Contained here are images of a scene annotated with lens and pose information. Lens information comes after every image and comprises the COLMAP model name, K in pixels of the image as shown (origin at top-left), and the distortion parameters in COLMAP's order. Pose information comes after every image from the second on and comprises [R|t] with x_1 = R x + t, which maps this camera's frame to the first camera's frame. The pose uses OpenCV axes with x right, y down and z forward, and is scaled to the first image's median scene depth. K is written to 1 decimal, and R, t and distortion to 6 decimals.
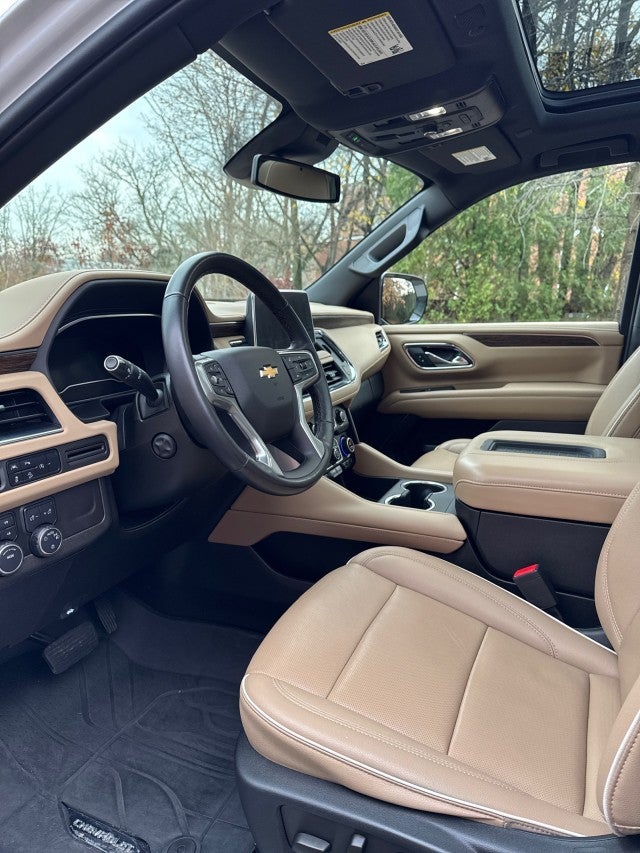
lens RADIAL K [[624.6, 0, 320.0], [0, 624.6, 426.5], [0, 0, 1]] dist [-0.004620, -0.004003]
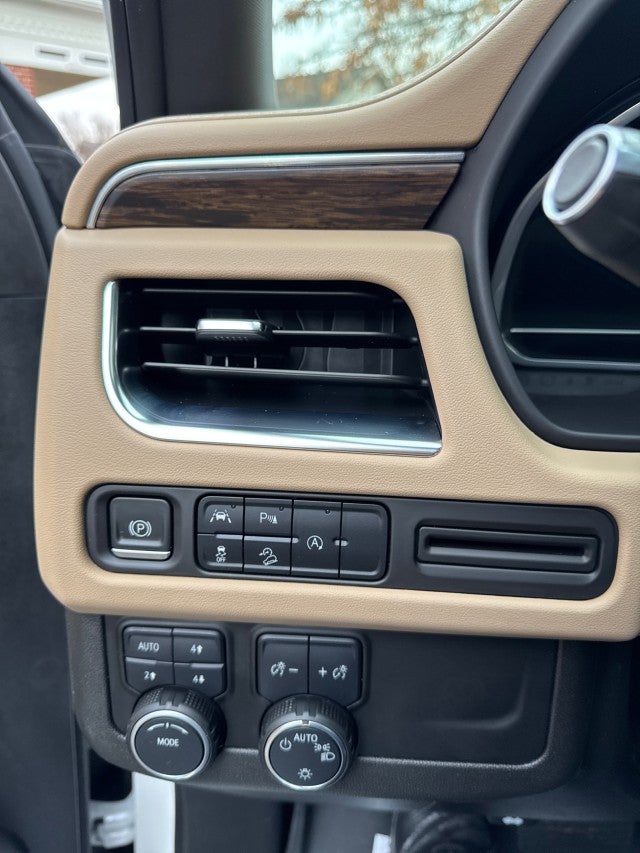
lens RADIAL K [[624.6, 0, 320.0], [0, 624.6, 426.5], [0, 0, 1]] dist [-0.004620, -0.004003]
pose [[0.314838, 0.285934, -0.905052, -0.180715], [-0.181161, 0.954117, 0.238416, -0.062535], [0.931696, 0.088898, 0.352192, 0.872122]]
